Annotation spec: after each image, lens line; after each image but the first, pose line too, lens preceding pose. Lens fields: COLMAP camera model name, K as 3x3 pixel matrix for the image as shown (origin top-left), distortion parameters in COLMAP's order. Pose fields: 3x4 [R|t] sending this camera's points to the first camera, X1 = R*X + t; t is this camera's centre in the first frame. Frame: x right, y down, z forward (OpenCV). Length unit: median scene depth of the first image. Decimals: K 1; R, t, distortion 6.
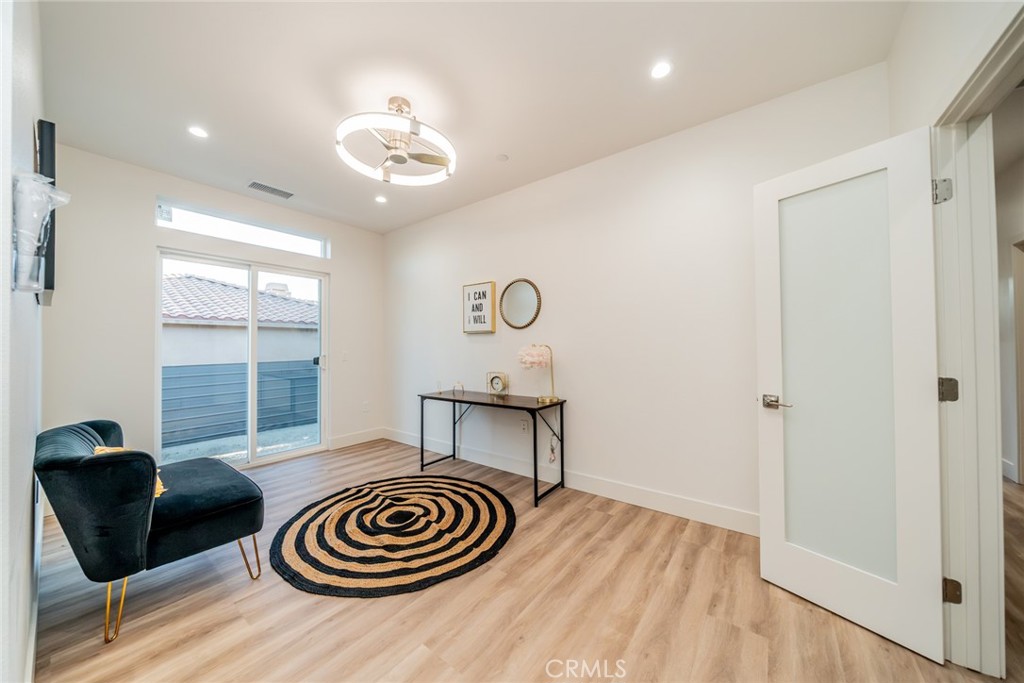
lens RADIAL K [[352.2, 0, 509.7], [0, 352.2, 339.2], [0, 0, 1]] dist [-0.011067, 0.000436]
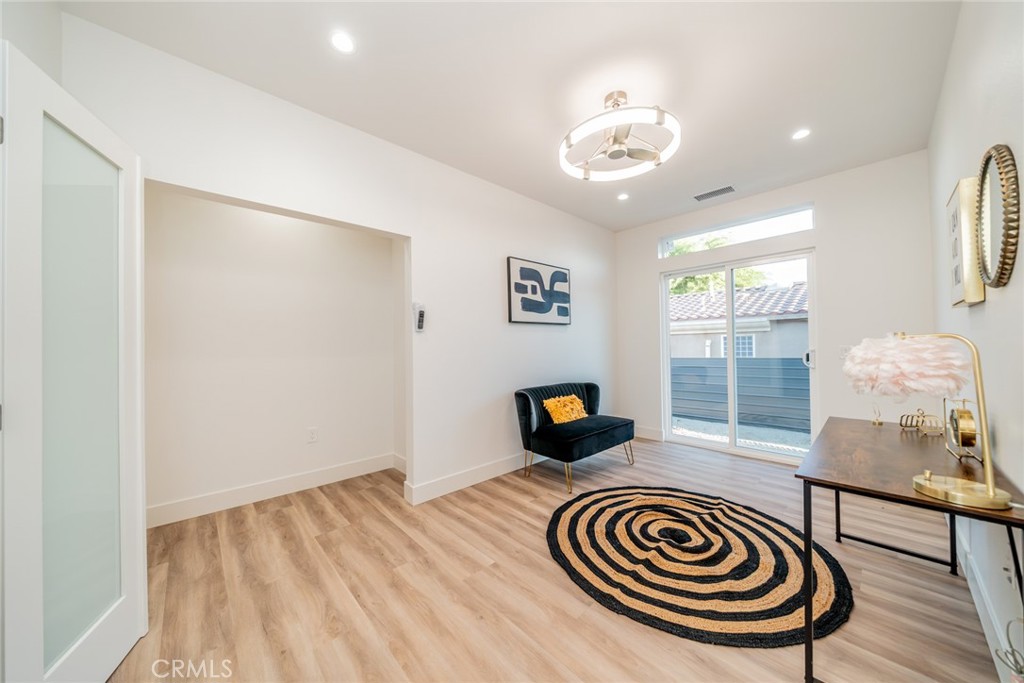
lens RADIAL K [[352.2, 0, 512.5], [0, 352.2, 346.8], [0, 0, 1]] dist [-0.011067, 0.000436]
pose [[-0.190422, 0.003194, -0.981697, 0.607676], [0.036383, 0.999331, -0.003806, 0.022181], [0.981028, -0.036442, -0.190411, 0.761737]]
